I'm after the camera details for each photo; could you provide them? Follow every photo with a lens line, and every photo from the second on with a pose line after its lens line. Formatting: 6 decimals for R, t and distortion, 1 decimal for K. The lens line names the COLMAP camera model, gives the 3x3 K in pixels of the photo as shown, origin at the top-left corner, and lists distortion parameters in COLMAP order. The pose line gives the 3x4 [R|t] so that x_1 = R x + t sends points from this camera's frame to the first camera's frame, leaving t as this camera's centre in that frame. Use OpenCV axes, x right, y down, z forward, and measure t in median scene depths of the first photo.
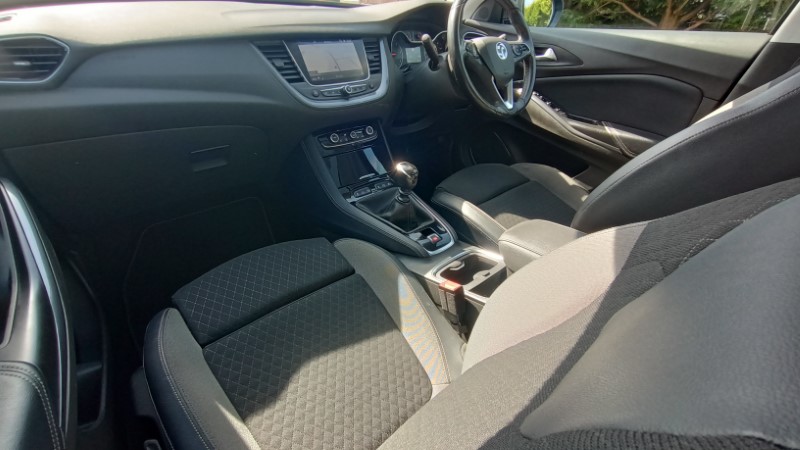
lens RADIAL K [[363.9, 0, 400.0], [0, 363.9, 225.0], [0, 0, 1]] dist [-0.001768, -0.000760]
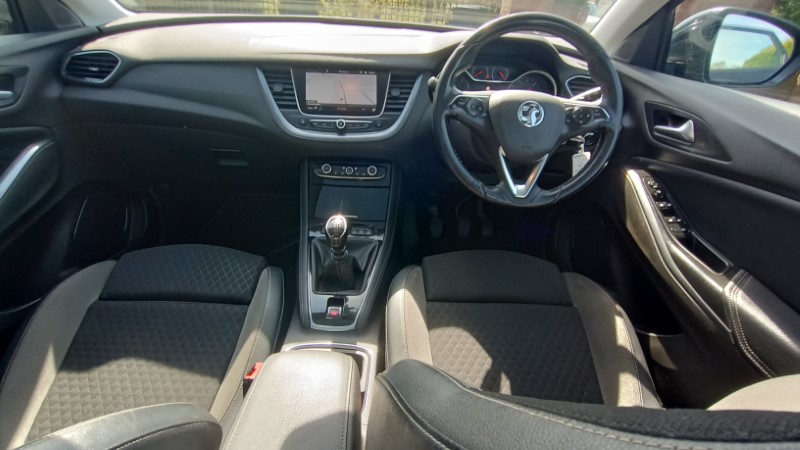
lens RADIAL K [[363.9, 0, 400.0], [0, 363.9, 225.0], [0, 0, 1]] dist [-0.001768, -0.000760]
pose [[0.748540, 0.353887, -0.560760, 0.570173], [-0.360465, 0.926976, 0.103827, -0.276323], [0.556554, 0.124416, 0.821443, 0.338885]]
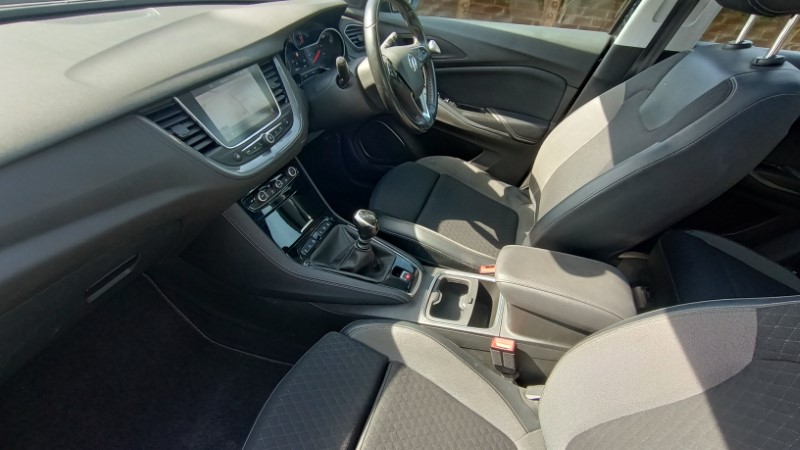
lens RADIAL K [[363.9, 0, 400.0], [0, 363.9, 225.0], [0, 0, 1]] dist [-0.001768, -0.000760]
pose [[0.876489, -0.277617, 0.393313, -0.251367], [0.214299, 0.956567, 0.197626, -0.275863], [-0.431095, -0.088930, 0.897914, 0.125793]]
